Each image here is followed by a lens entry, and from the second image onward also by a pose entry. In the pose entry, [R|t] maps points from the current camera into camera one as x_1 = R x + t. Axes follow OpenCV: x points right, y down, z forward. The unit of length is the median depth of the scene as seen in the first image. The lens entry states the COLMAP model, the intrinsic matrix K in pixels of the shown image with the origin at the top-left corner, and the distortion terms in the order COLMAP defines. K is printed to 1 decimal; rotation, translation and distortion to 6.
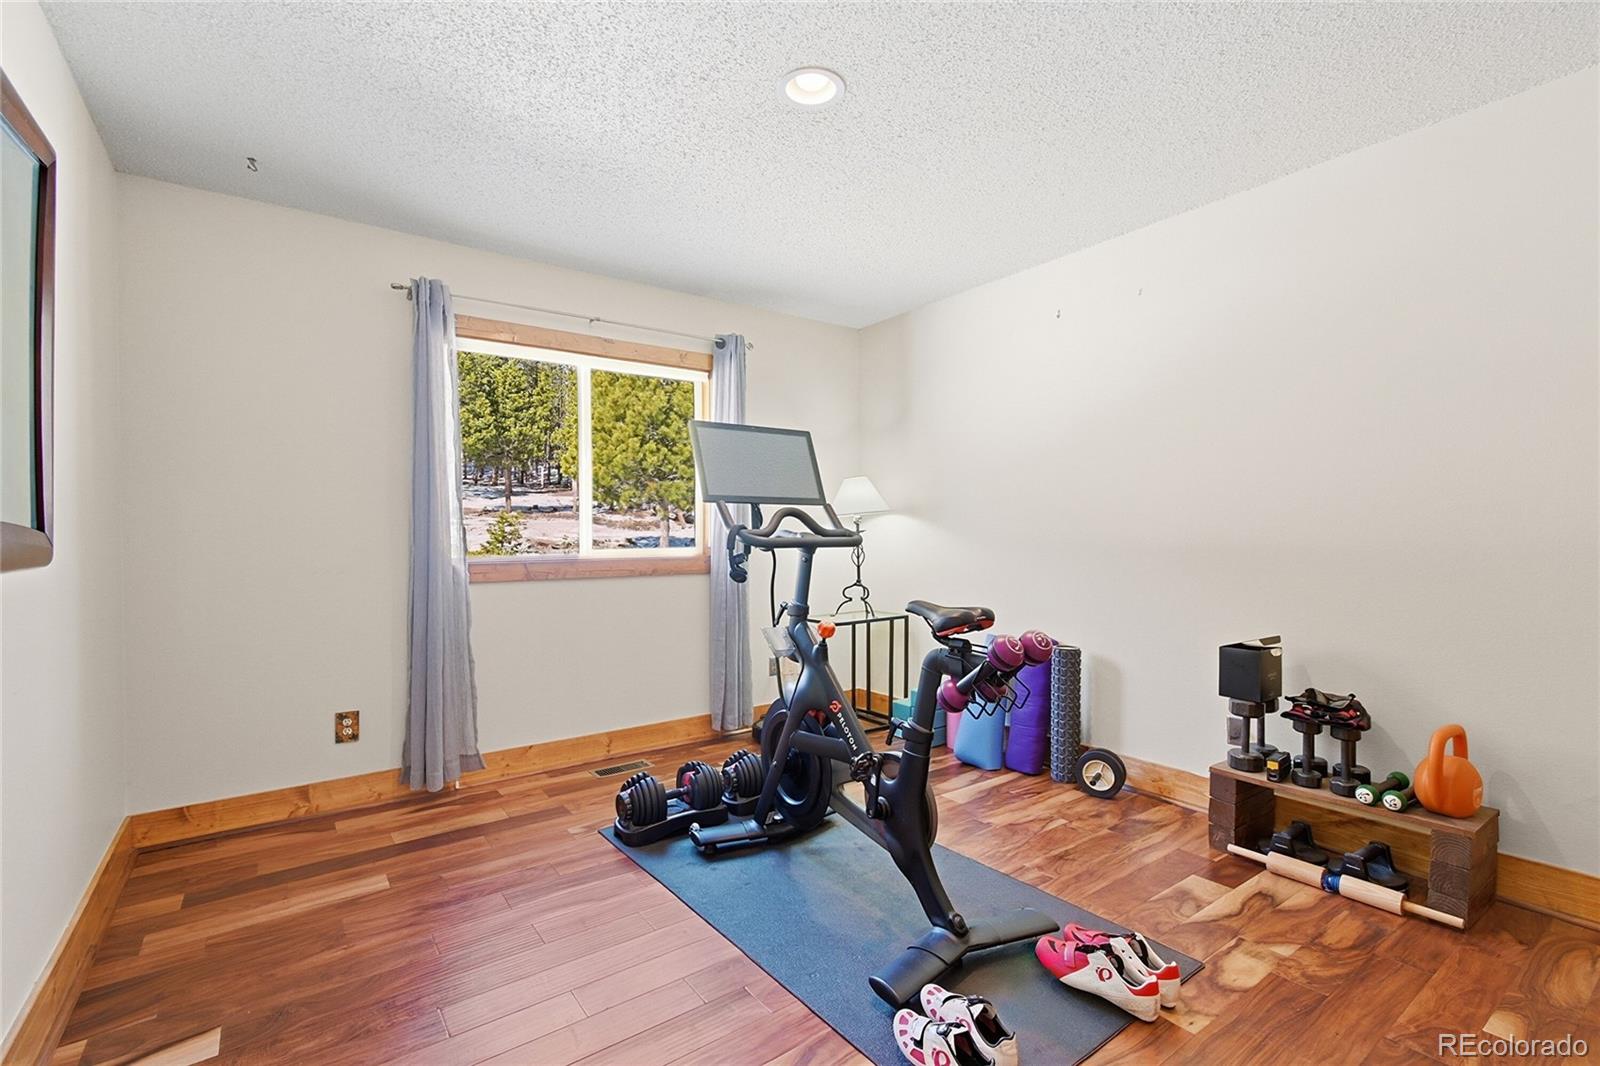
lens RADIAL K [[714.9, 0, 794.8], [0, 714.9, 535.1], [0, 0, 1]] dist [0.000848, 0.000032]
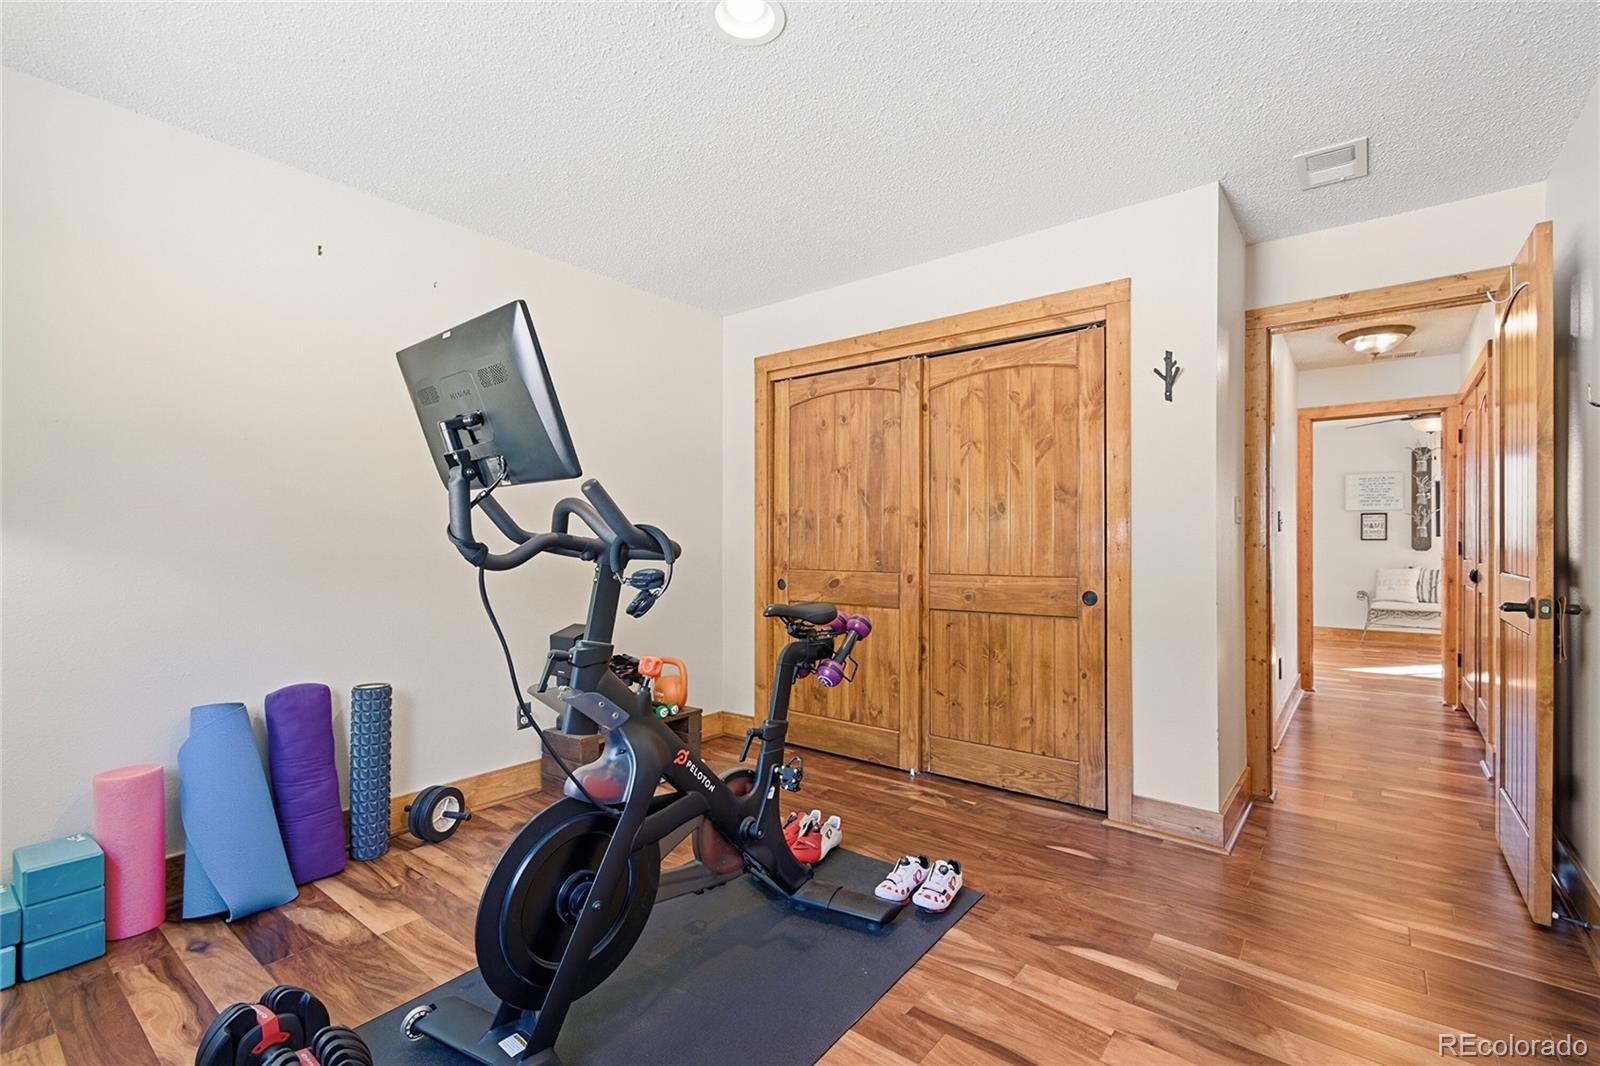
lens RADIAL K [[714.9, 0, 795.9], [0, 714.9, 539.5], [0, 0, 1]] dist [0.000848, 0.000032]
pose [[-0.268035, 0.013357, 0.963317, -0.563632], [0.006868, 0.999905, -0.011953, 0.003848], [-0.963385, 0.003412, -0.268101, 0.814445]]
